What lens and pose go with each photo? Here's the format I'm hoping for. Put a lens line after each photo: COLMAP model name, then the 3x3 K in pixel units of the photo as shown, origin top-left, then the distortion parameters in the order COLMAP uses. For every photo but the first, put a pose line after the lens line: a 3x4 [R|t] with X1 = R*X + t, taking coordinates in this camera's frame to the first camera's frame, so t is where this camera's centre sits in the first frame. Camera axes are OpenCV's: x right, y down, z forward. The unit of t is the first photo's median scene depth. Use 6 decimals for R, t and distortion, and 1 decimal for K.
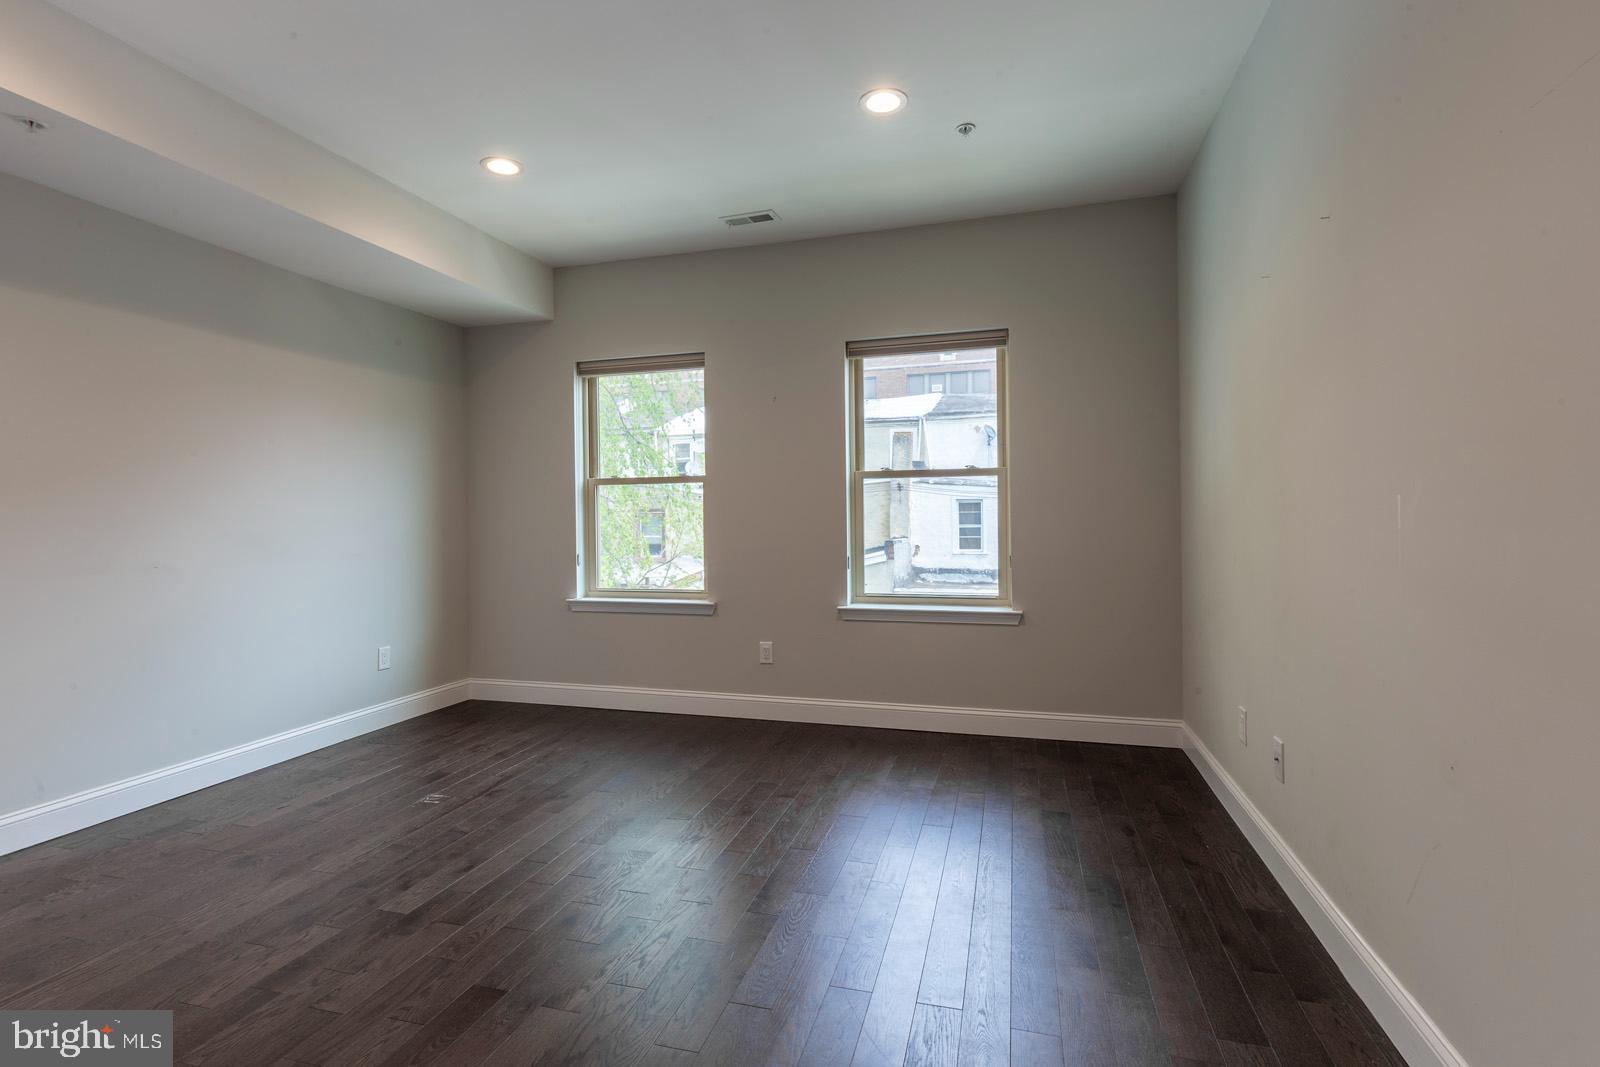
lens RADIAL K [[739.3, 0, 792.2], [0, 739.3, 525.0], [0, 0, 1]] dist [-0.001301, -0.000229]
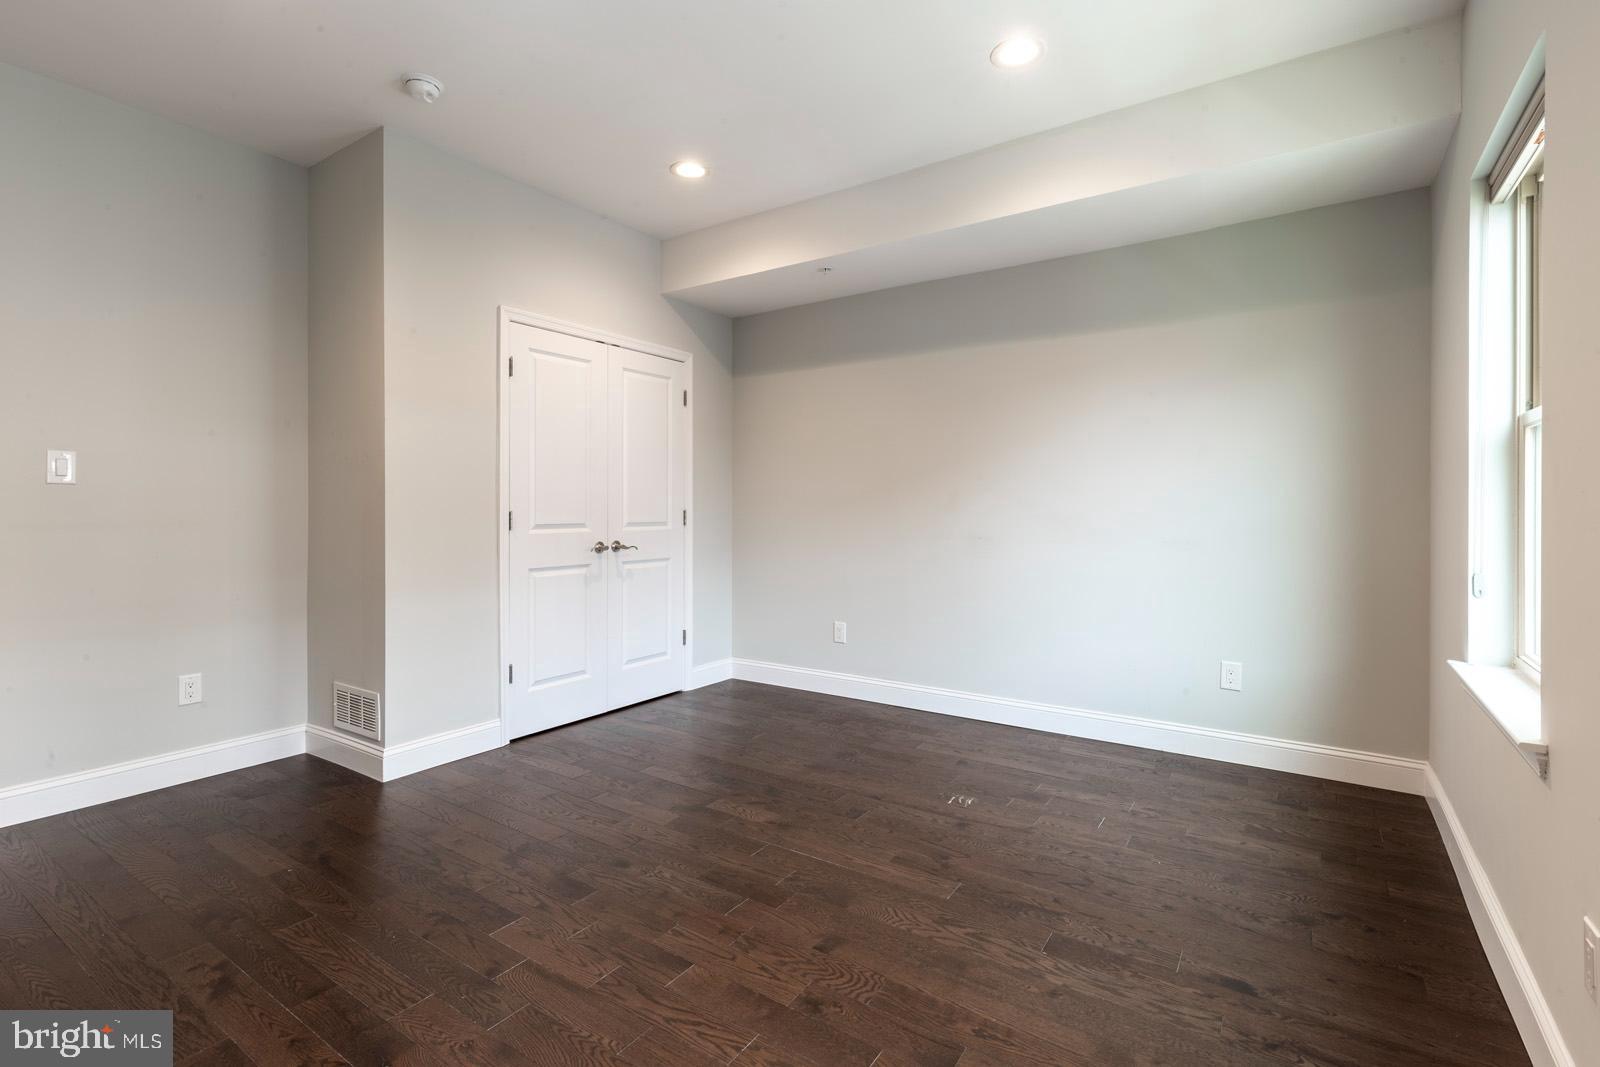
lens RADIAL K [[733.4, 0, 803.7], [0, 733.4, 506.6], [0, 0, 1]] dist [0.001633, 0.000154]
pose [[-0.315972, 0.011691, -0.948696, 0.514038], [-0.000506, 0.999922, 0.012491, -0.015897], [0.948768, 0.004427, -0.315941, 1.245980]]
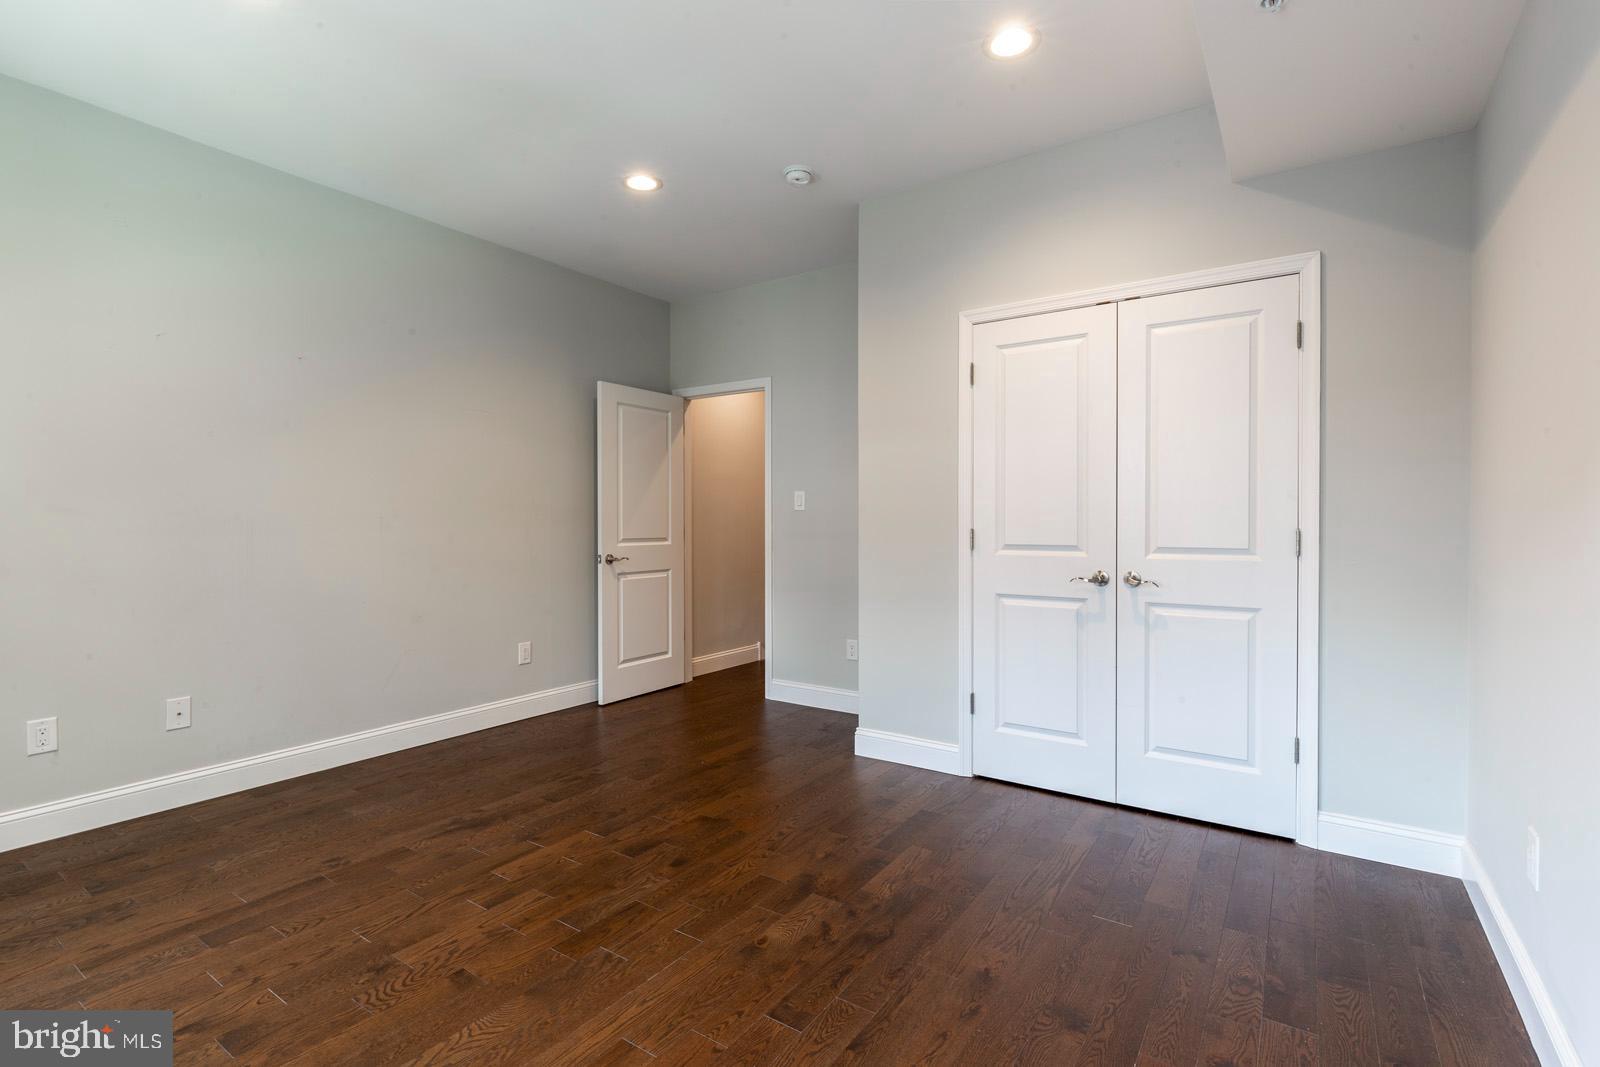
lens RADIAL K [[739.3, 0, 792.2], [0, 739.3, 525.0], [0, 0, 1]] dist [-0.001301, -0.000229]
pose [[-0.946523, 0.011085, 0.322446, -0.667497], [0.012845, 0.999912, 0.003333, -0.005505], [-0.322381, 0.007297, -0.946582, 1.592533]]
